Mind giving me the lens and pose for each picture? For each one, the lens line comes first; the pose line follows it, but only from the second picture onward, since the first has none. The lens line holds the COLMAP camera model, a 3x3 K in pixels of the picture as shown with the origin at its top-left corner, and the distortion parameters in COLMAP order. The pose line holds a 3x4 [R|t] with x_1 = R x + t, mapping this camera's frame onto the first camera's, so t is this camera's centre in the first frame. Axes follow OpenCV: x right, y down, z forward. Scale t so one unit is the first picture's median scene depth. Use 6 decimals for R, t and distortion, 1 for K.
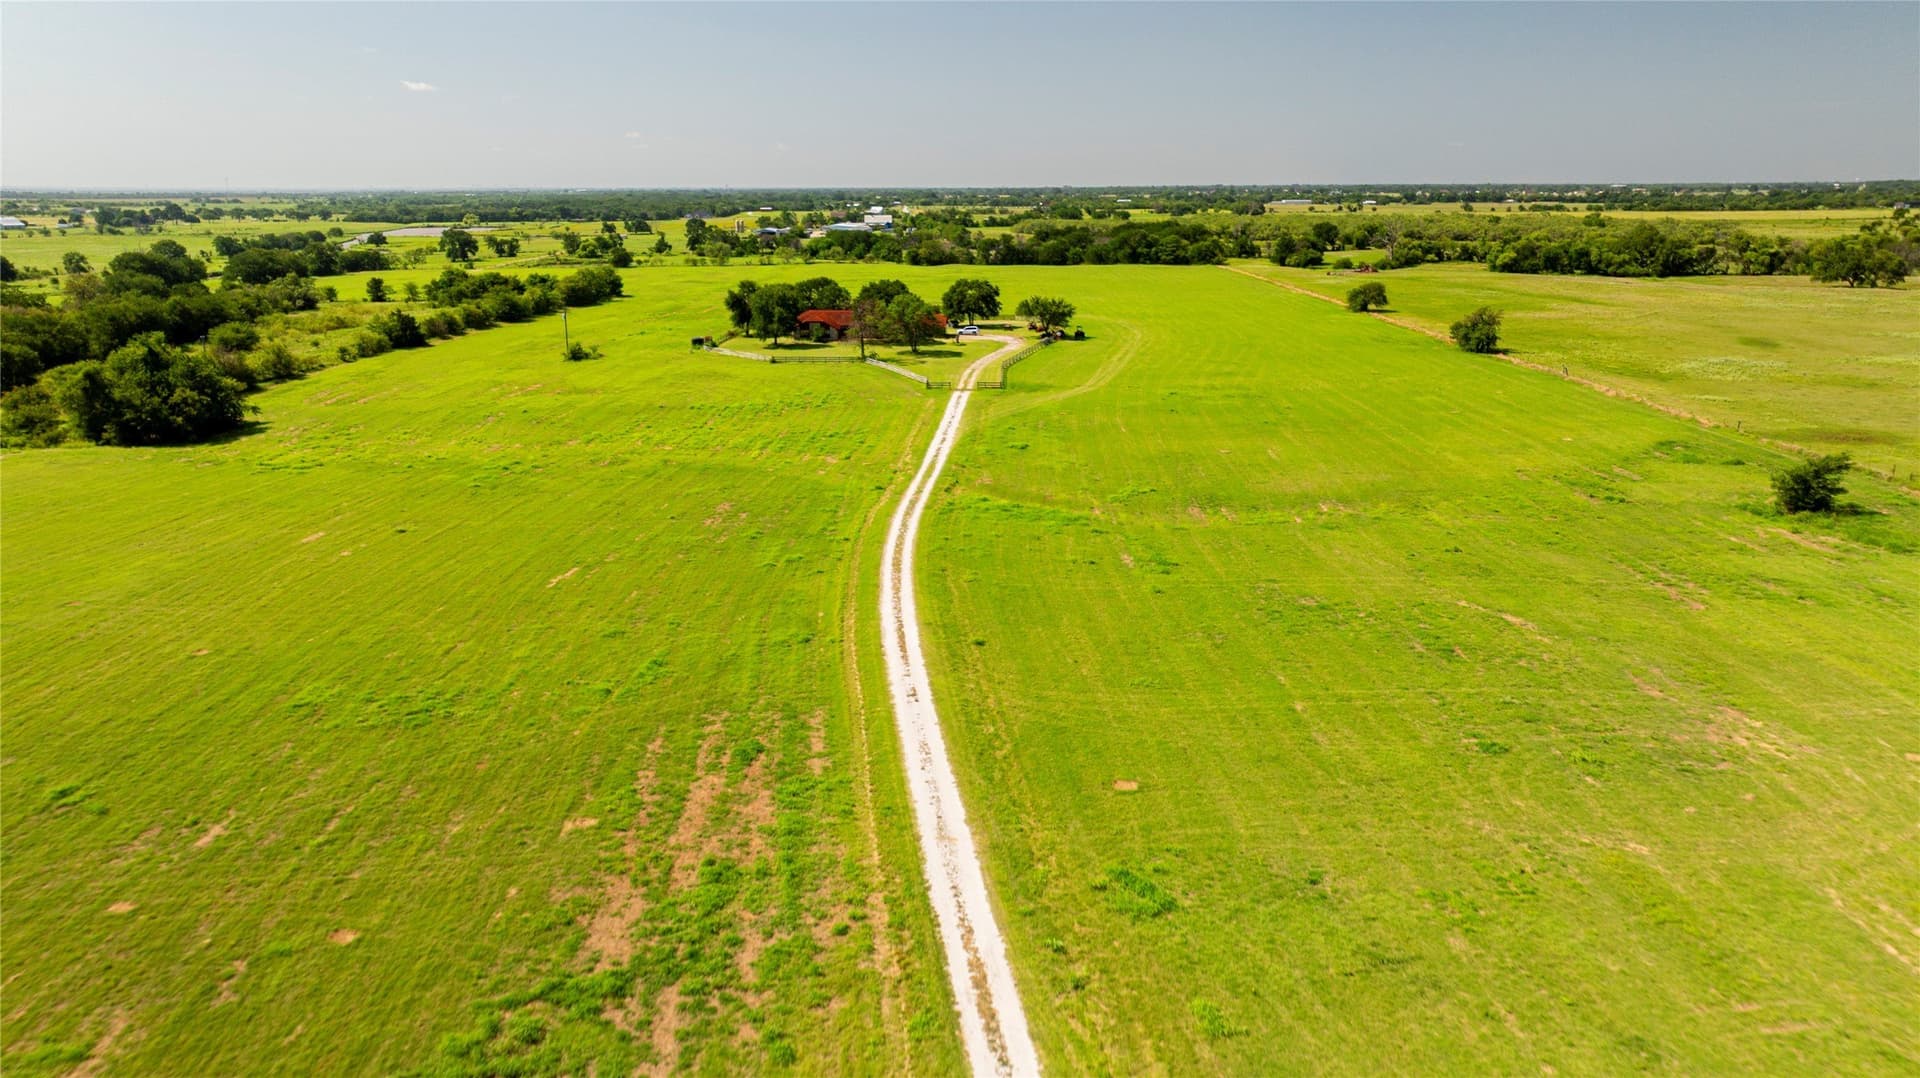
lens RADIAL K [[1349.3, 0, 971.6], [0, 1349.3, 541.4], [0, 0, 1]] dist [-0.025515, 0.014373]
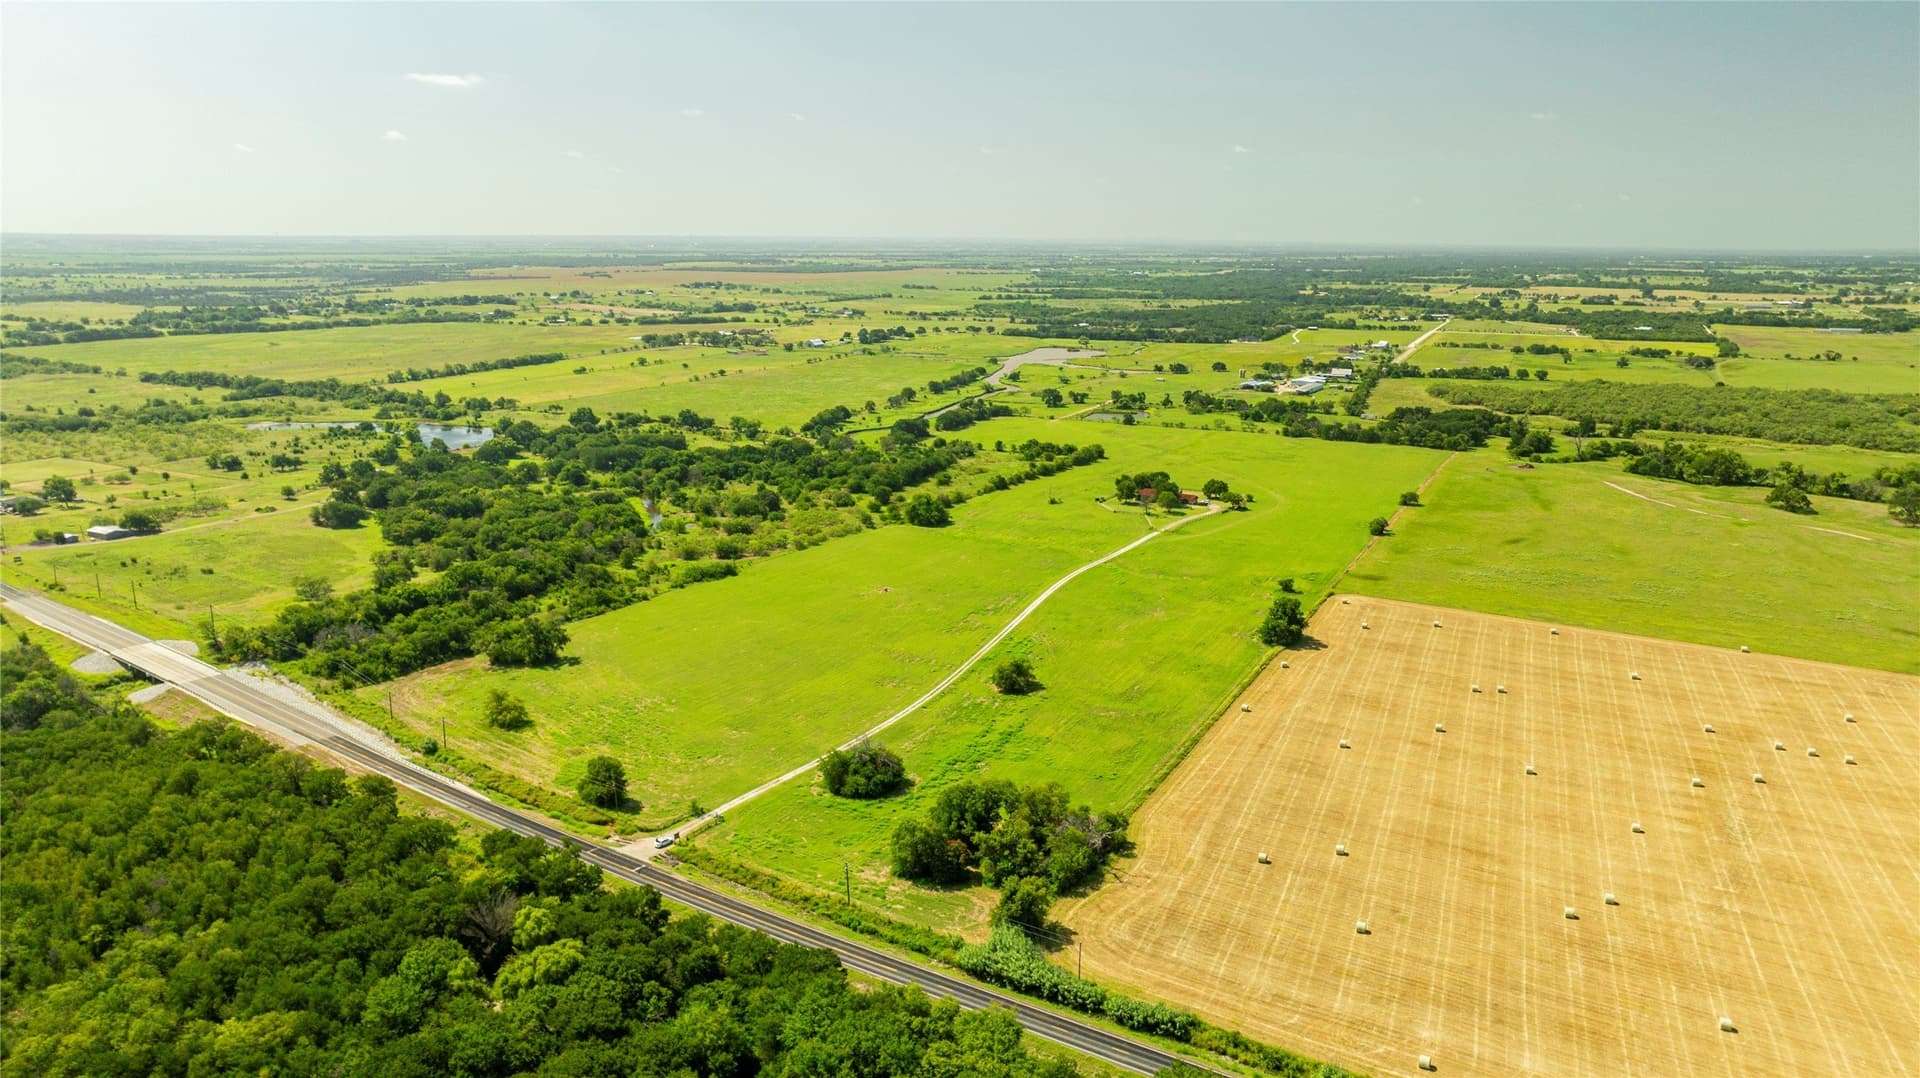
lens RADIAL K [[1349.3, 0, 963.9], [0, 1349.3, 536.5], [0, 0, 1]] dist [-0.025515, 0.014373]
pose [[0.894628, 0.104173, -0.434498, 0.410567], [-0.121211, 0.992559, -0.011602, -0.005729], [0.430056, 0.063045, 0.900598, -0.859938]]
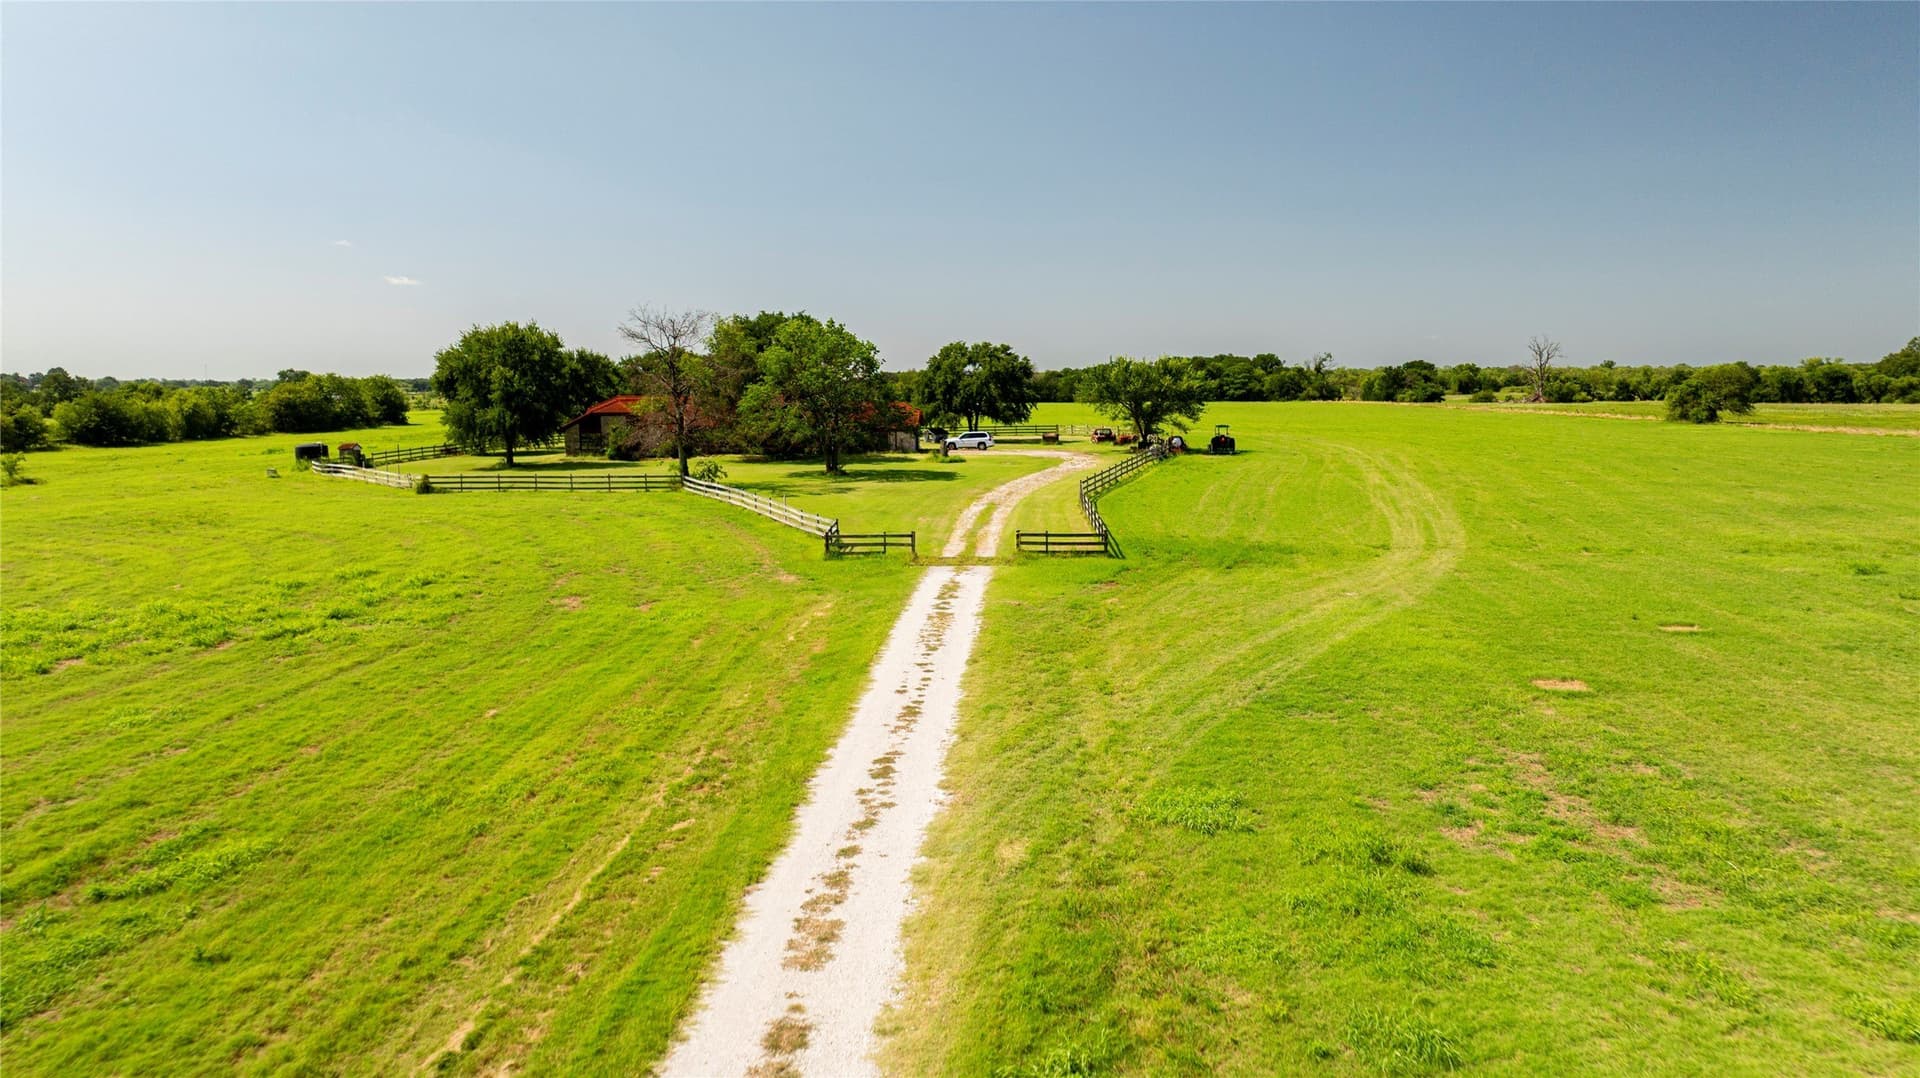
lens RADIAL K [[1349.3, 0, 964.2], [0, 1349.3, 538.0], [0, 0, 1]] dist [-0.025515, 0.014373]
pose [[0.999994, -0.001612, 0.003041, -0.003030], [0.002024, 0.990045, -0.140738, -0.035864], [-0.002784, 0.140743, 0.990042, 0.331317]]
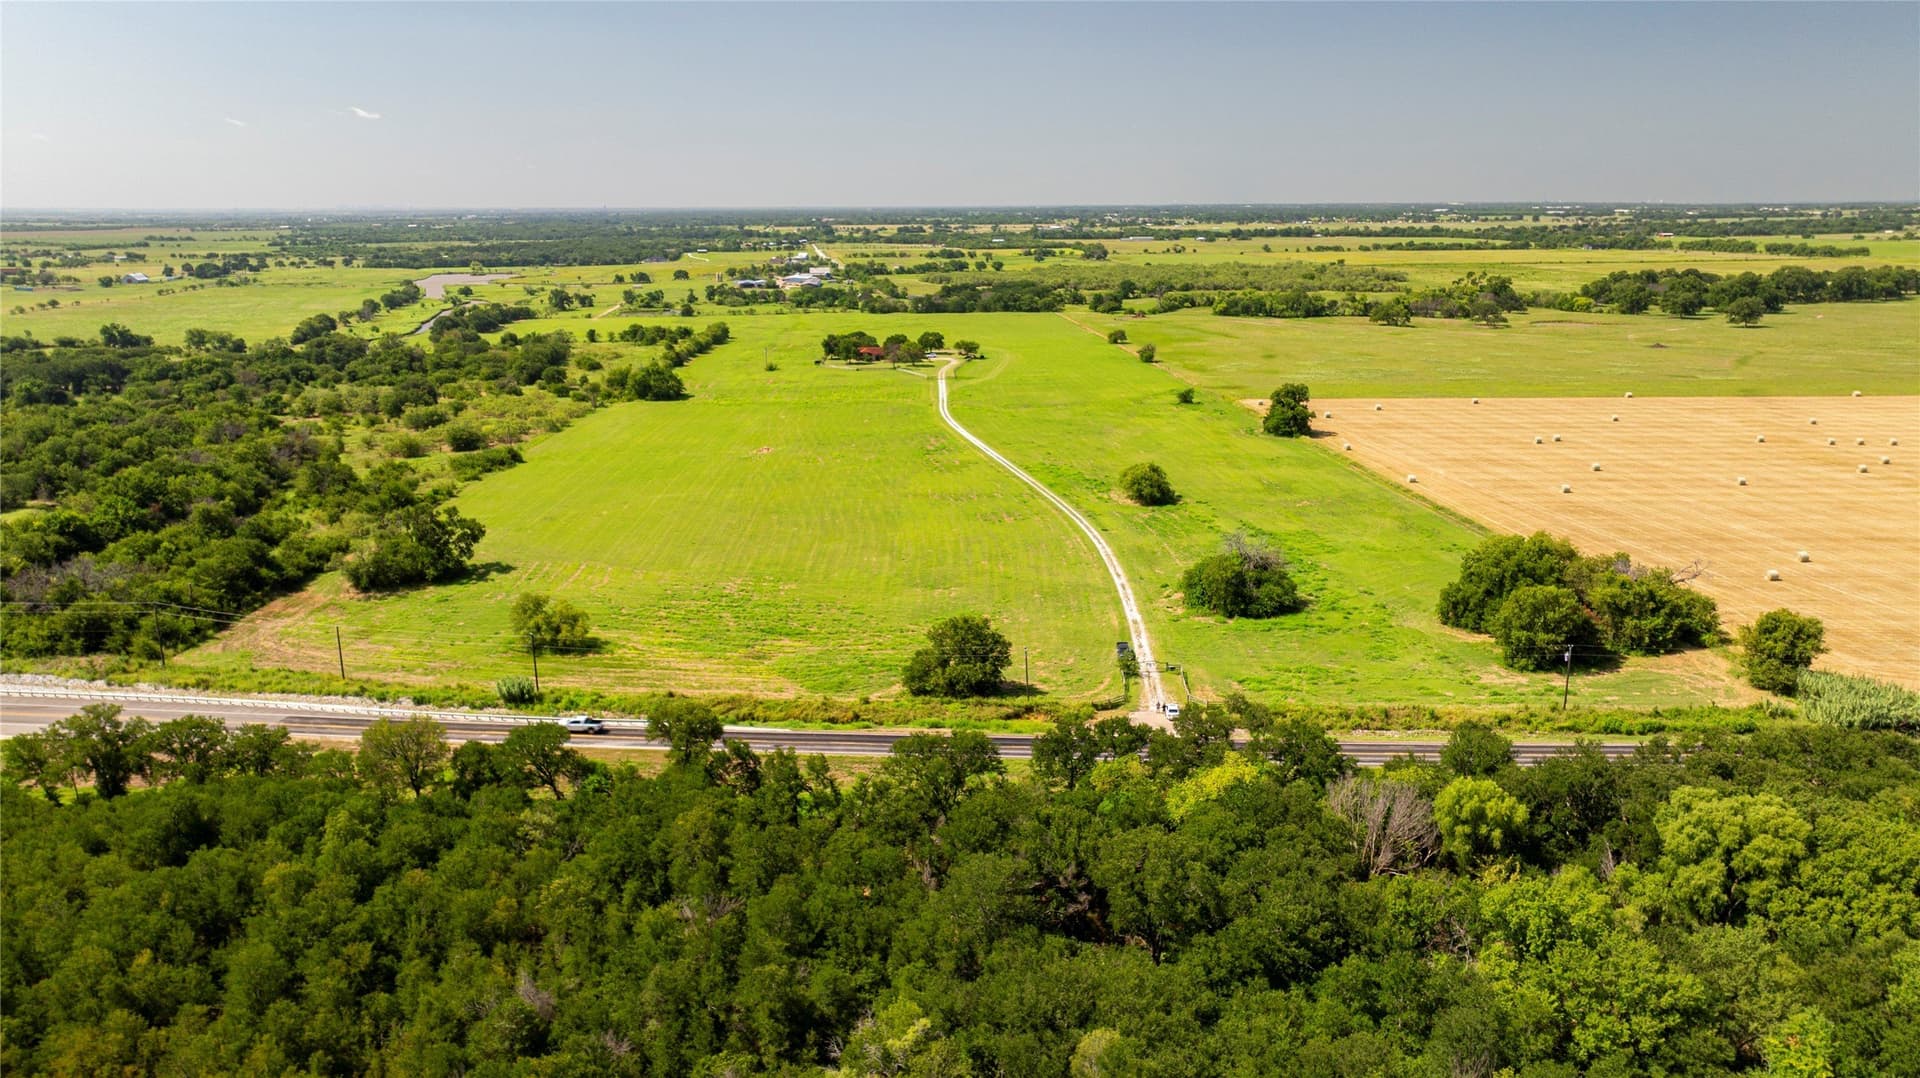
lens RADIAL K [[1349.3, 0, 967.0], [0, 1349.3, 535.1], [0, 0, 1]] dist [-0.025515, 0.014373]
pose [[0.996186, -0.023672, 0.083982, -0.082181], [0.025046, 0.999569, -0.015341, 0.103763], [-0.083582, 0.017386, 0.996349, -0.720651]]
